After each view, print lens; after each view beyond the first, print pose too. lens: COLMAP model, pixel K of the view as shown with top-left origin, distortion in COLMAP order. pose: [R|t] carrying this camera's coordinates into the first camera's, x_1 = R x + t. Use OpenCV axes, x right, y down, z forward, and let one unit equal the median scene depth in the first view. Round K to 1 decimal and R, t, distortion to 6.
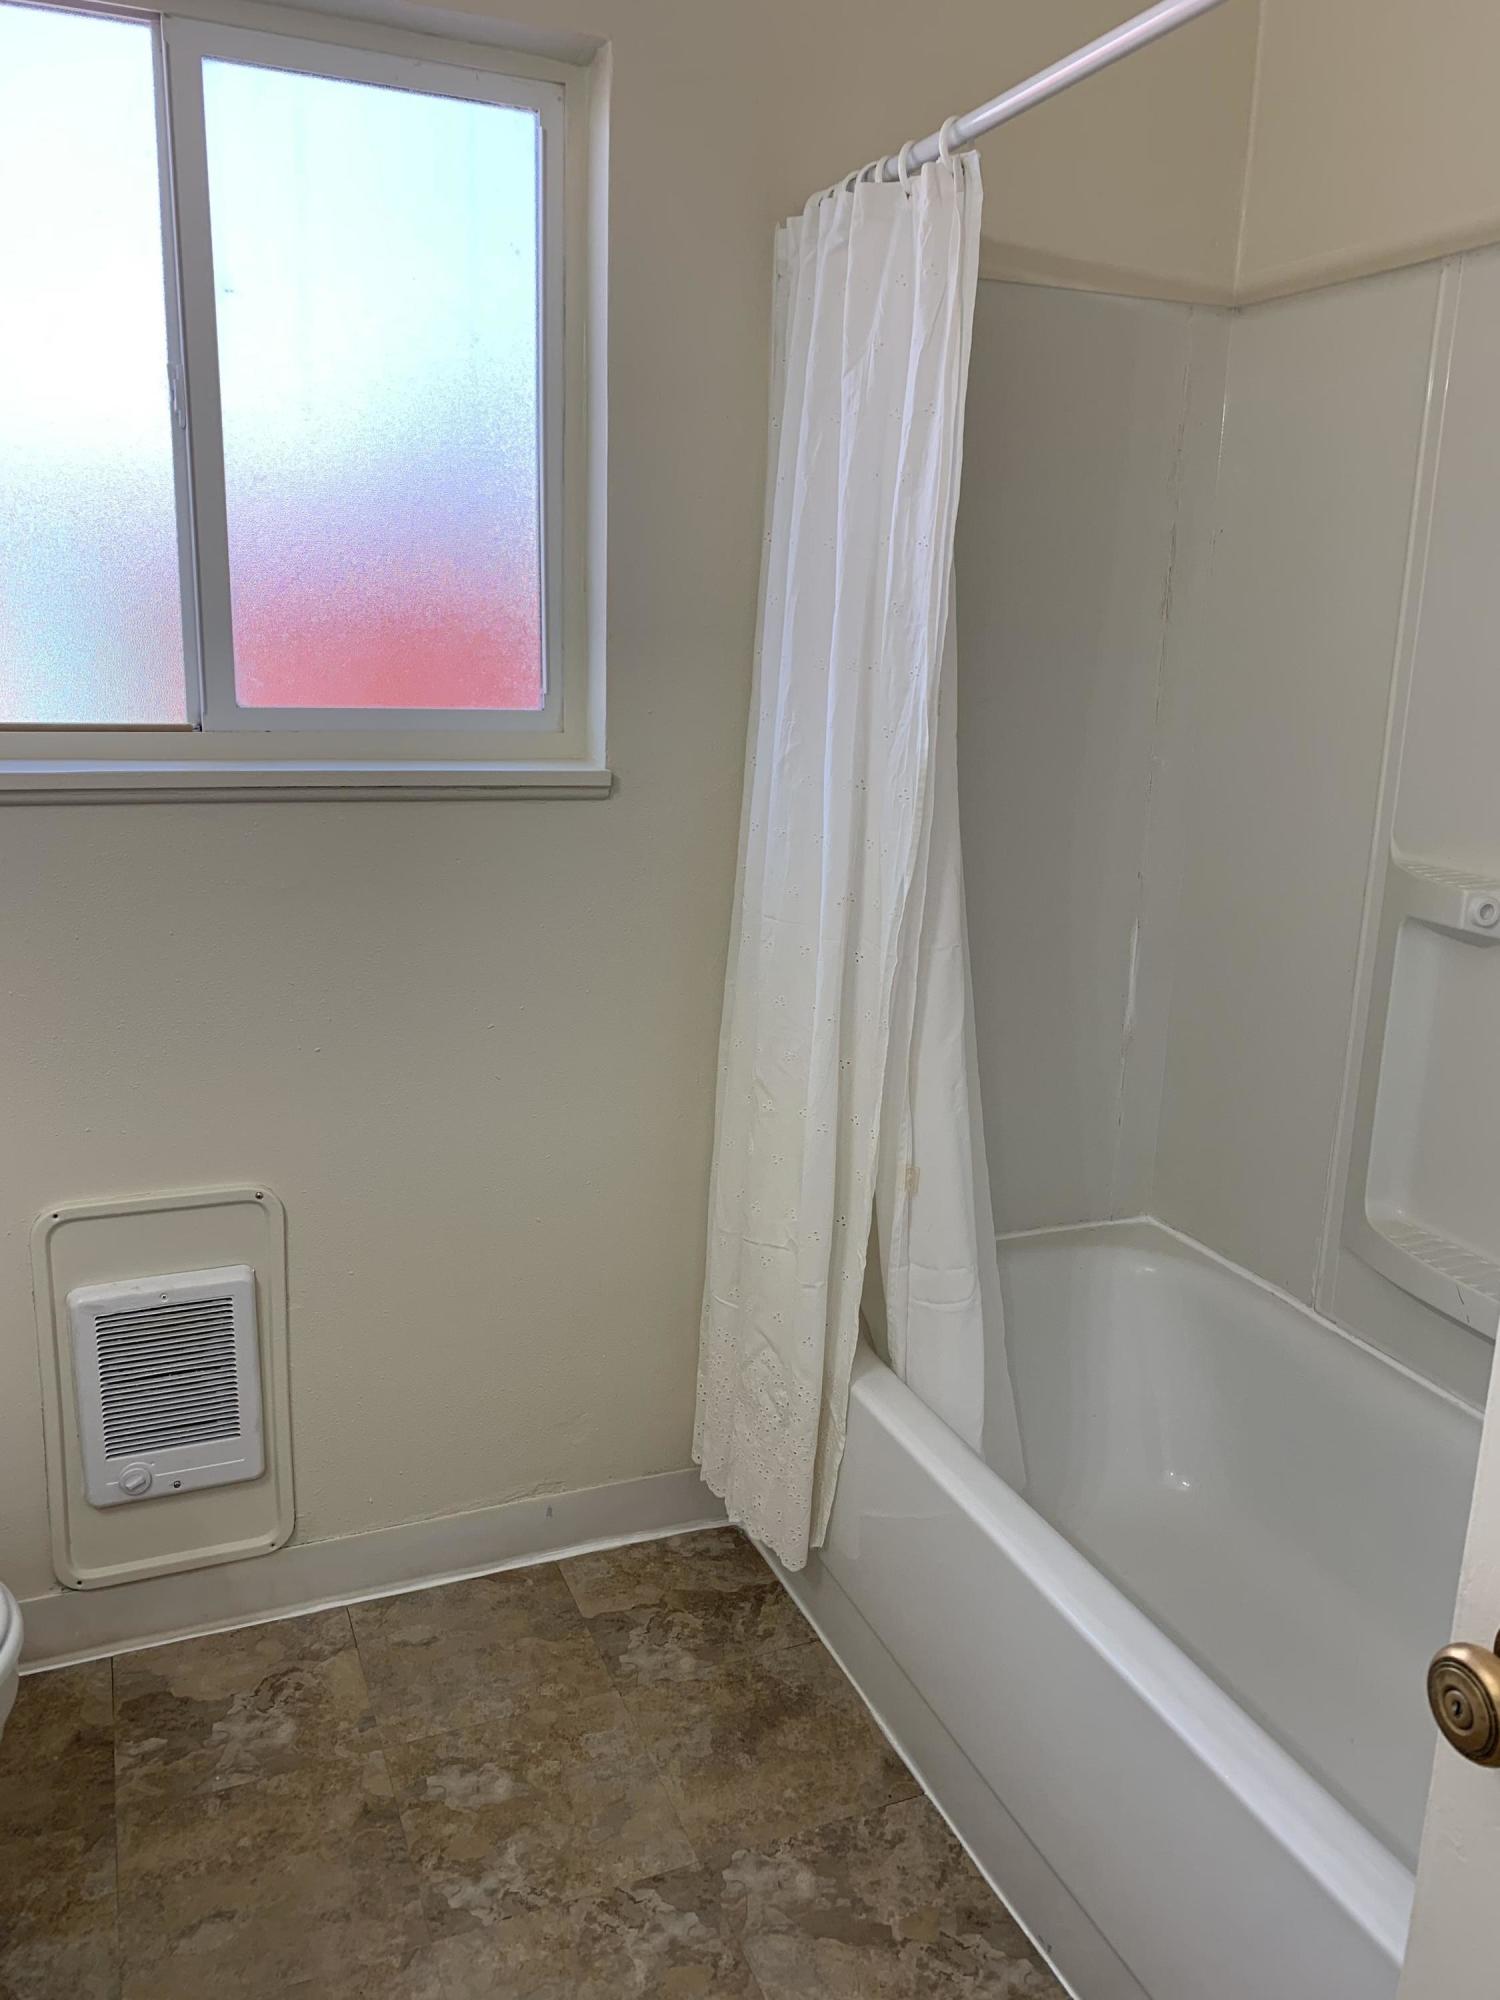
lens RADIAL K [[1523.6, 0, 750.5], [0, 1523.6, 973.2], [0, 0, 1]] dist [0.035903, -0.028792]
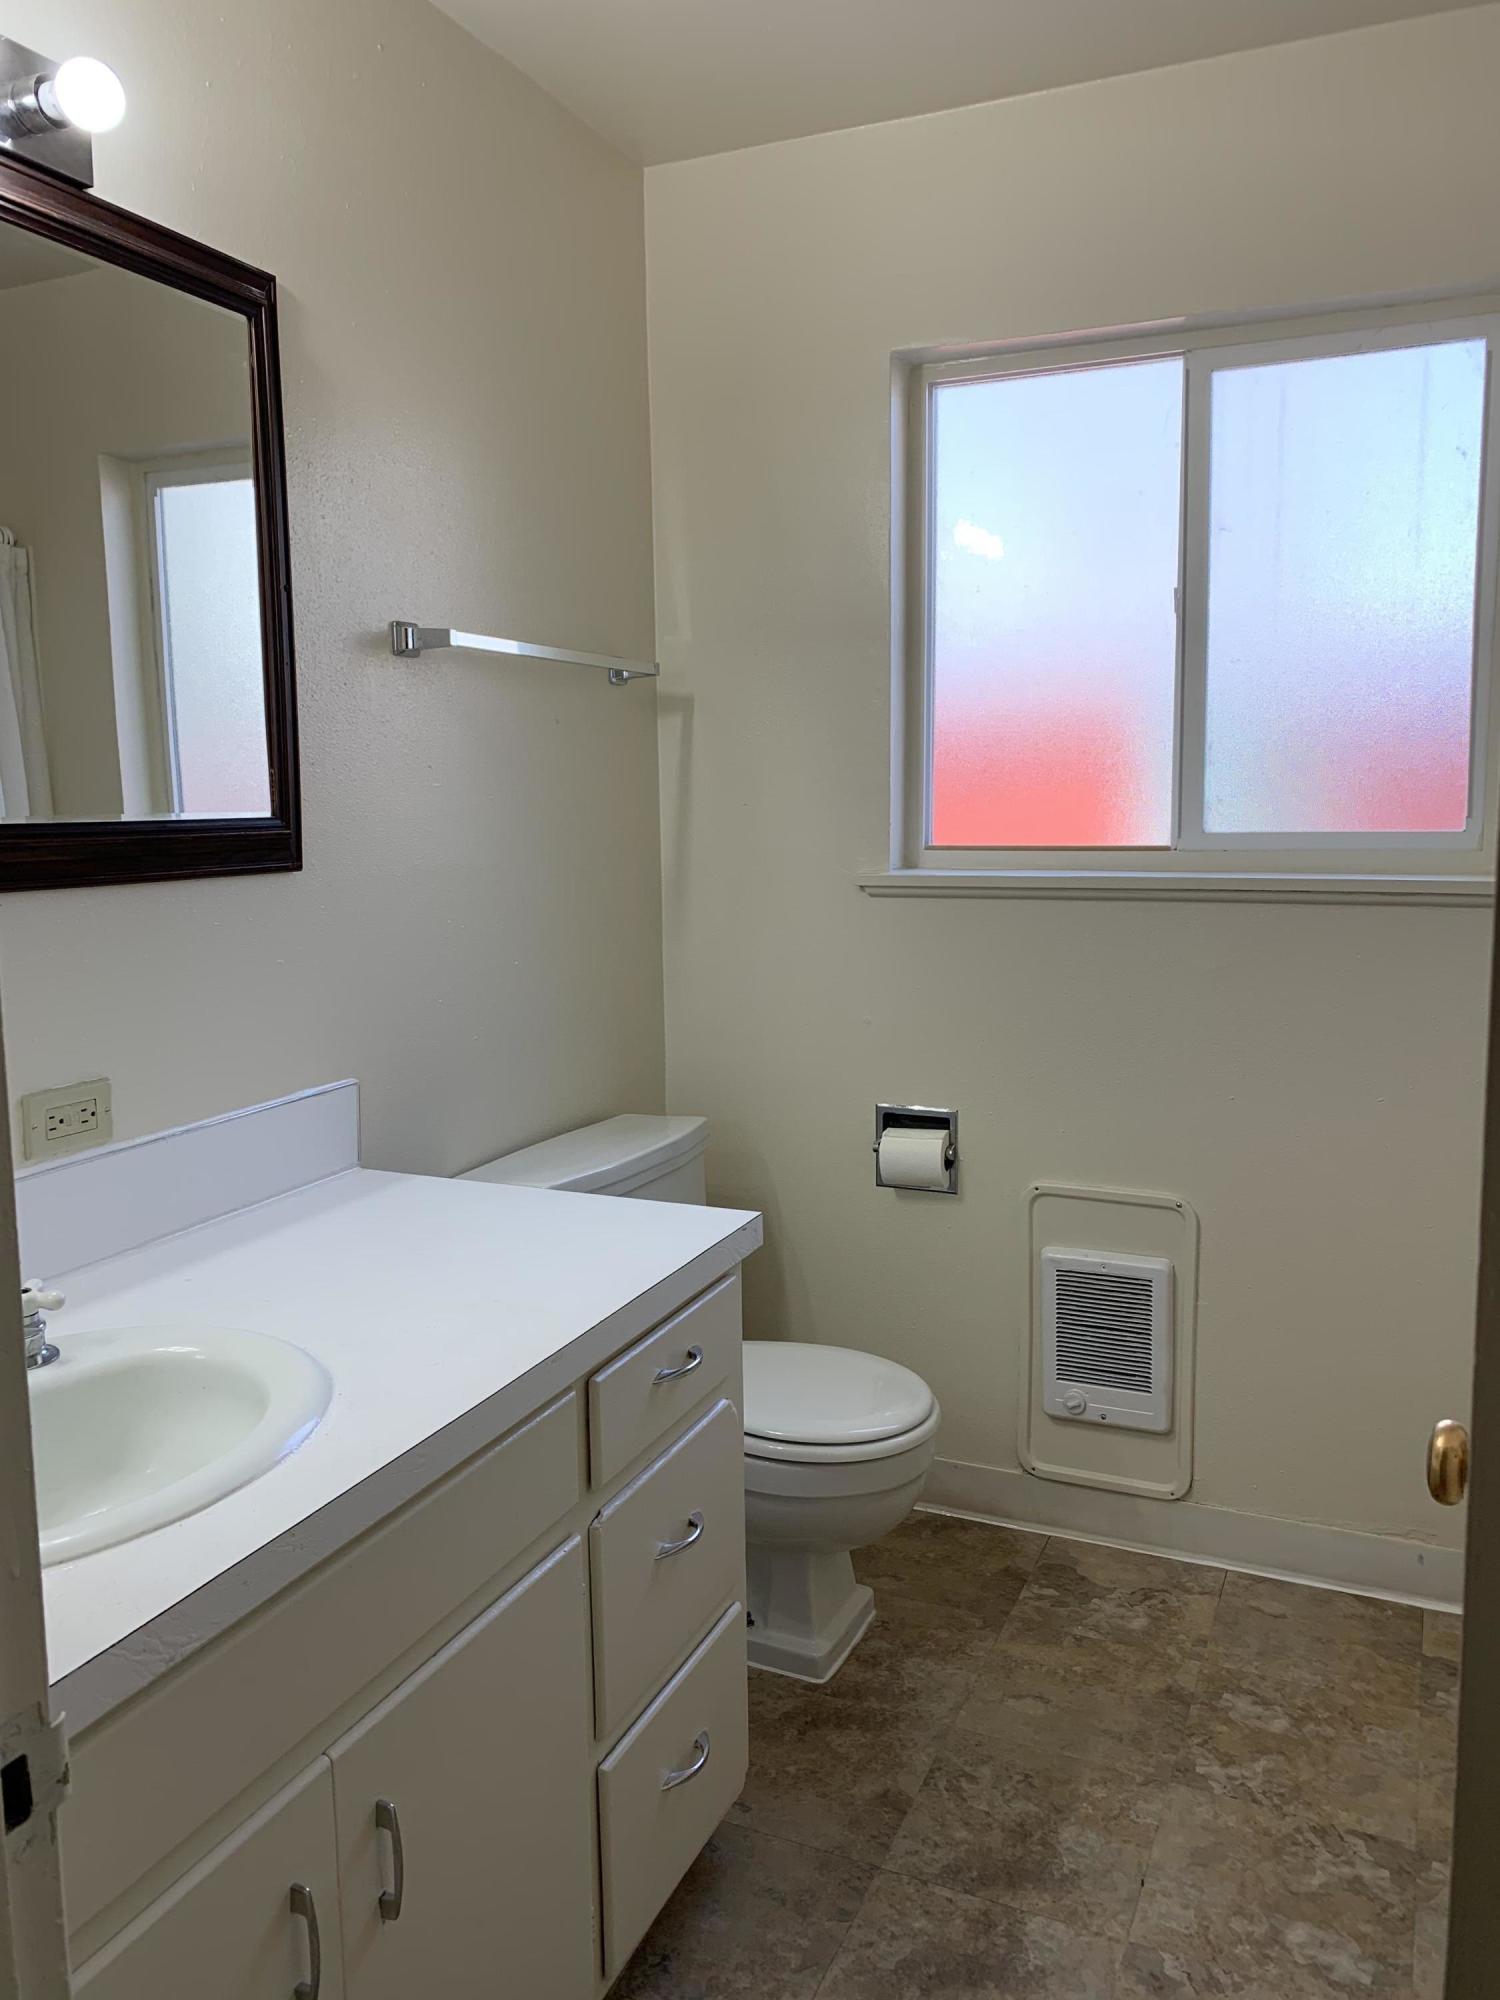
lens RADIAL K [[1523.6, 0, 750.5], [0, 1523.6, 973.2], [0, 0, 1]] dist [0.035903, -0.028792]
pose [[0.682707, 0.055986, -0.728545, 0.376228], [-0.131706, 0.990158, -0.047329, 0.063470], [0.718725, 0.128265, 0.683361, -0.170548]]
